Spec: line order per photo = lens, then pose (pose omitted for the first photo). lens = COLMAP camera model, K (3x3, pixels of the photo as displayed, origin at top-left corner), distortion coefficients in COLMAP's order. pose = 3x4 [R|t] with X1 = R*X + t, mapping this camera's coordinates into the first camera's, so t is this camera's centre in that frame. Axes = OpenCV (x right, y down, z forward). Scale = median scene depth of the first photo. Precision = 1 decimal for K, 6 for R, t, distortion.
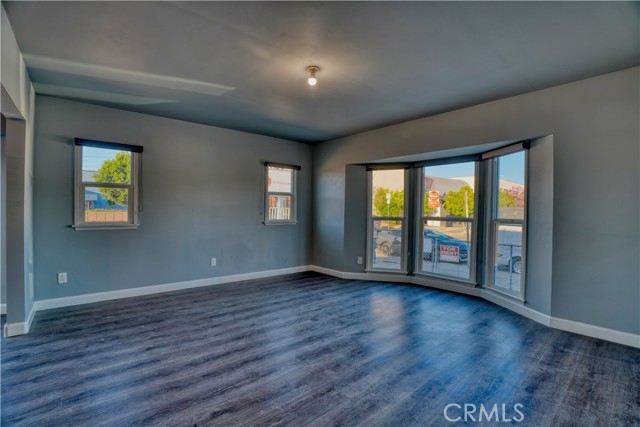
lens RADIAL K [[293.7, 0, 319.7], [0, 293.7, 217.1], [0, 0, 1]] dist [-0.060236, 0.012332]
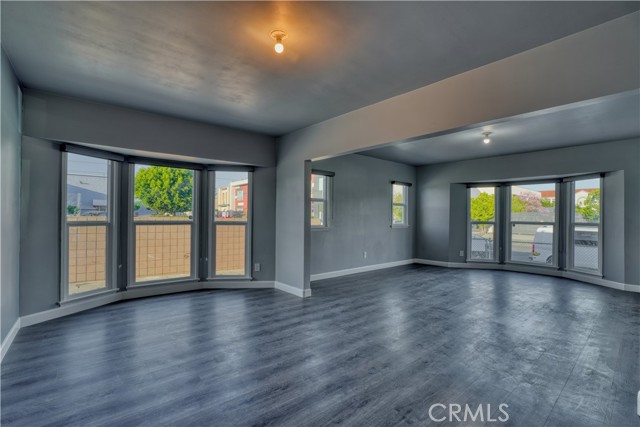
lens RADIAL K [[293.7, 0, 317.0], [0, 293.7, 216.0], [0, 0, 1]] dist [-0.060236, 0.012332]
pose [[0.999895, -0.001761, -0.014349, -0.644757], [0.001469, 0.999792, -0.020357, -0.000982], [0.014382, 0.020334, 0.999690, -0.437757]]
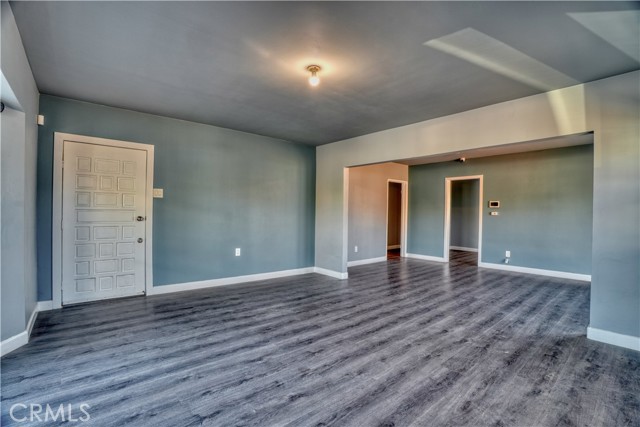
lens RADIAL K [[293.7, 0, 318.4], [0, 293.7, 210.8], [0, 0, 1]] dist [-0.060236, 0.012332]
pose [[-0.999676, -0.024406, 0.007279, -0.037743], [-0.024279, 0.999559, 0.017078, -0.029177], [-0.007692, 0.016895, -0.999828, 1.306200]]
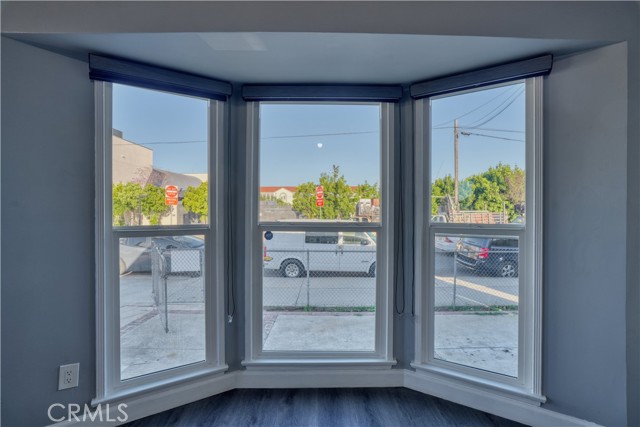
lens RADIAL K [[293.7, 0, 322.9], [0, 293.7, 212.7], [0, 0, 1]] dist [-0.060236, 0.012332]
pose [[0.633365, -0.015298, 0.773702, 0.105802], [0.021083, 0.999775, 0.002509, -0.016941], [-0.773566, 0.014723, 0.633545, 0.782563]]
